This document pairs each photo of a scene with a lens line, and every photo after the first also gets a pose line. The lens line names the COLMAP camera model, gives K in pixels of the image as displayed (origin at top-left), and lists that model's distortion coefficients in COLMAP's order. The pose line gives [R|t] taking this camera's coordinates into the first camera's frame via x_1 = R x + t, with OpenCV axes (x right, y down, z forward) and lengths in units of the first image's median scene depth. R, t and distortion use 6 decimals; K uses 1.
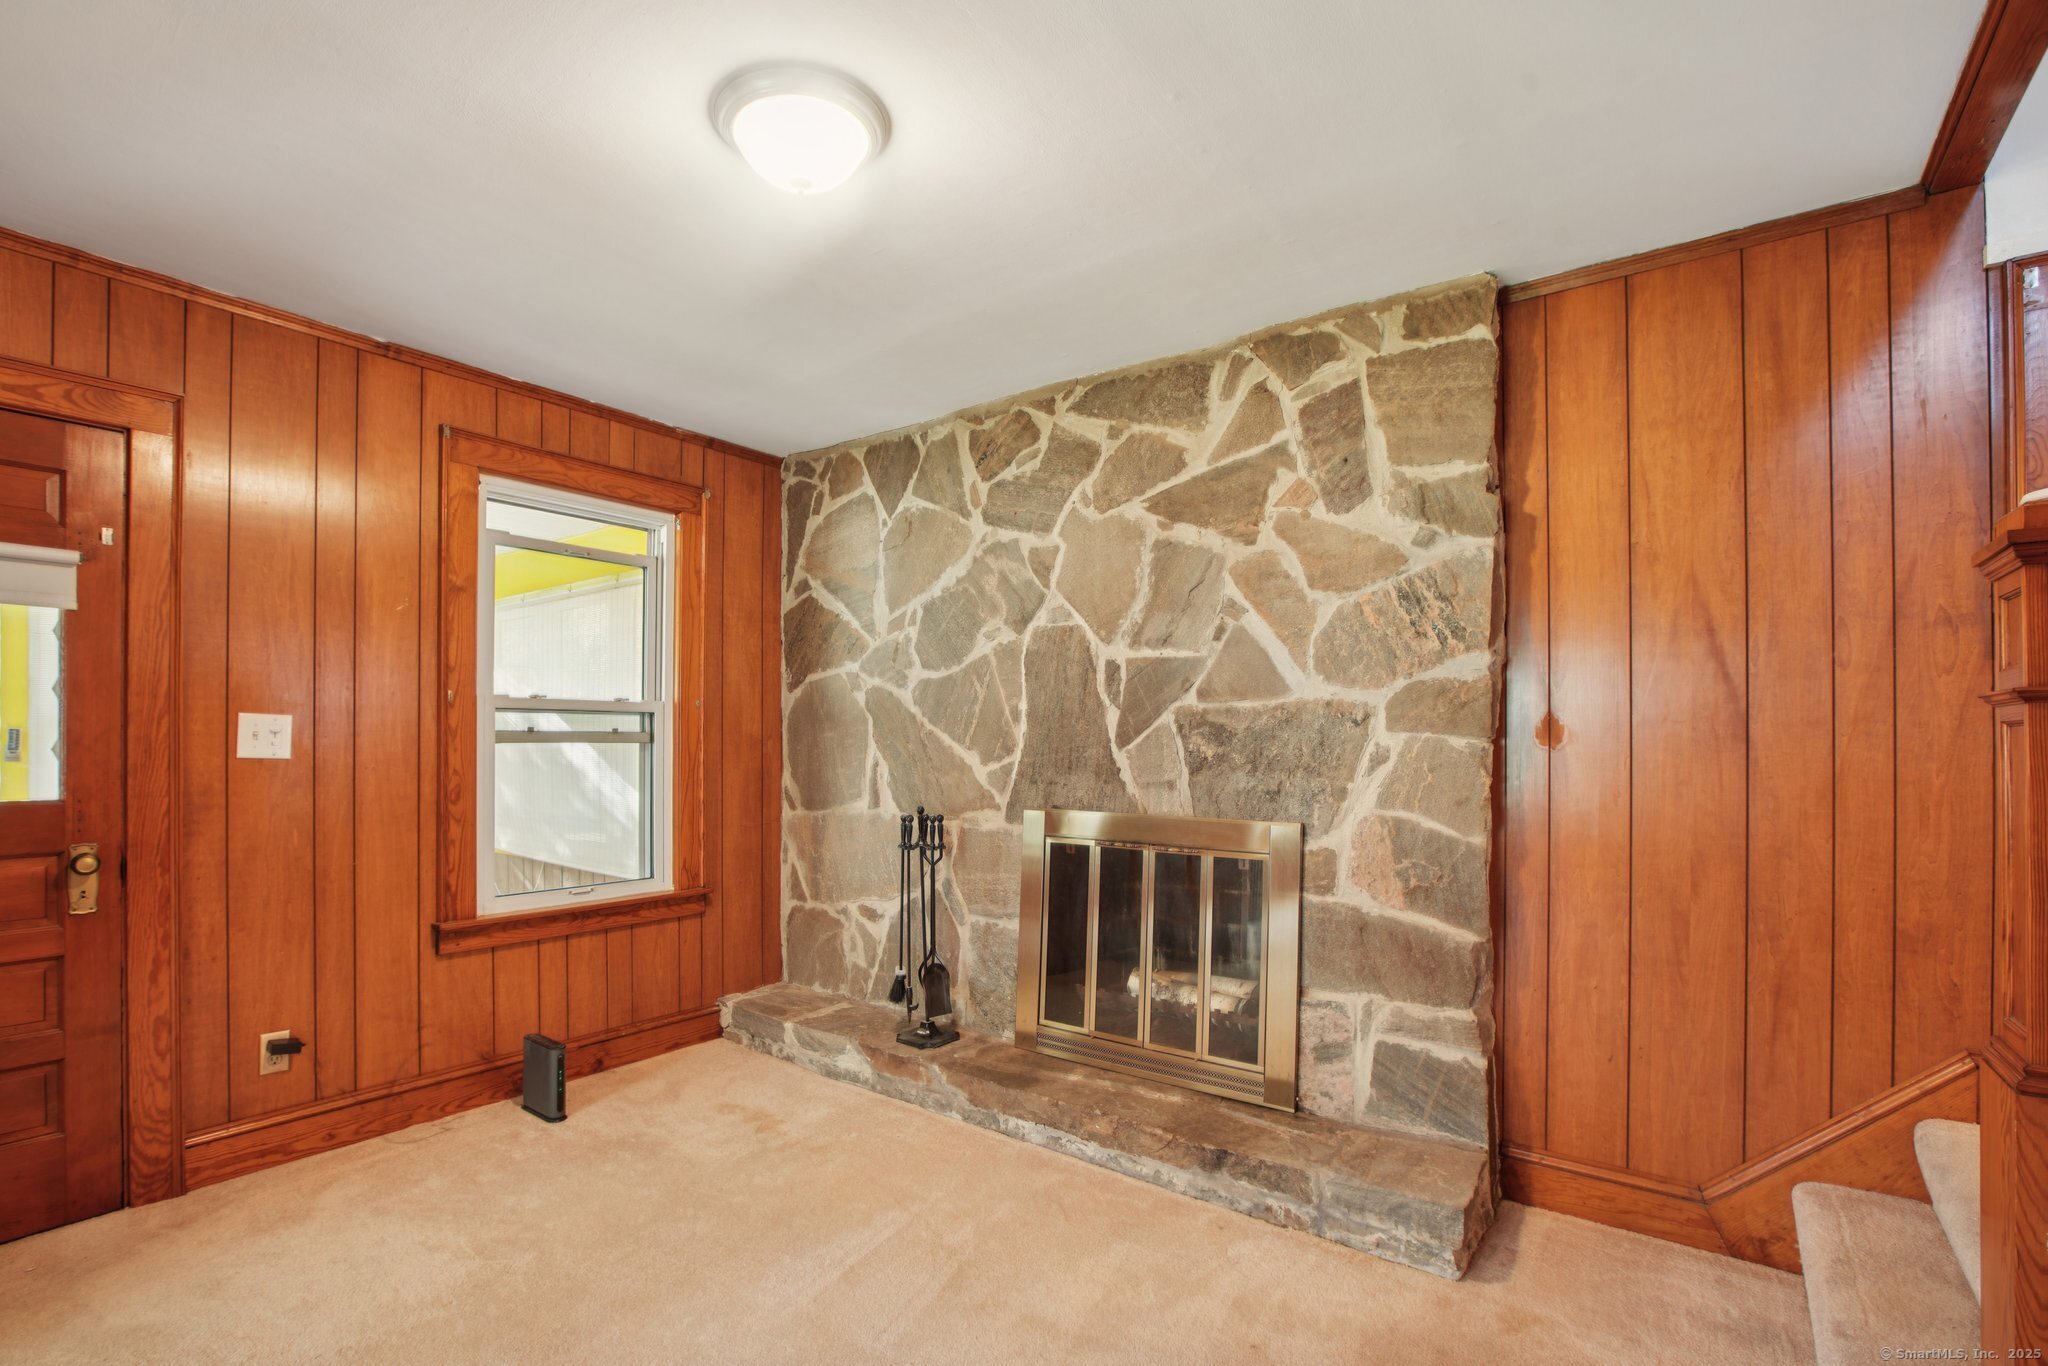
lens RADIAL K [[944.6, 0, 982.6], [0, 944.6, 744.6], [0, 0, 1]] dist [-0.065570, 0.023725]
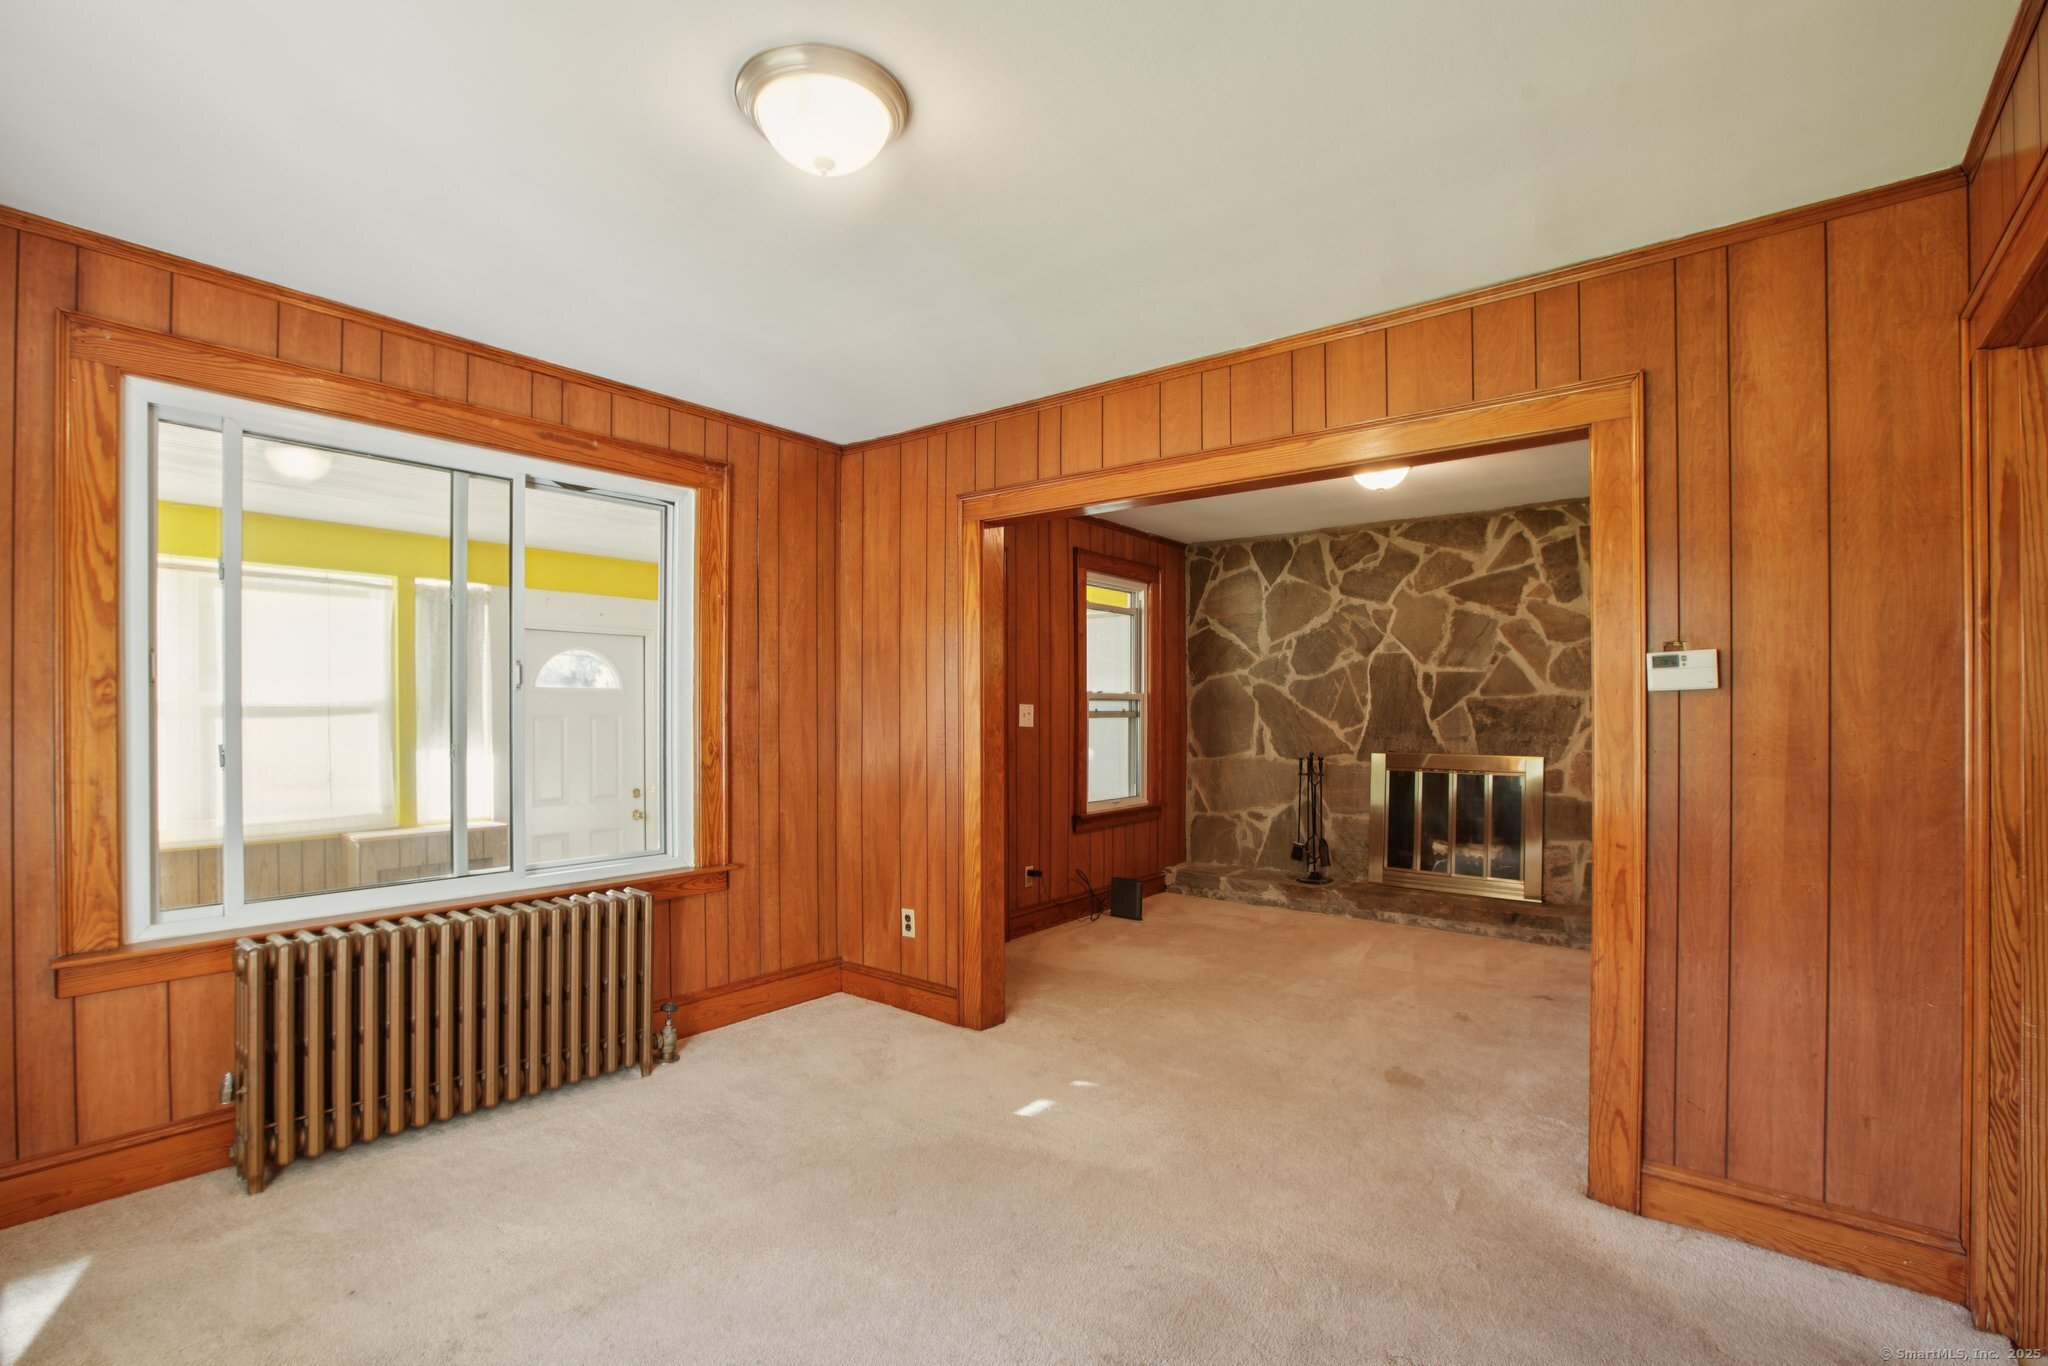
lens RADIAL K [[939.1, 0, 992.2], [0, 939.1, 713.8], [0, 0, 1]] dist [-0.052098, 0.020358]
pose [[0.999586, -0.003966, -0.028510, -0.699972], [0.003988, 0.999992, 0.000726, -0.012909], [0.028507, -0.000840, 0.999593, -0.902310]]
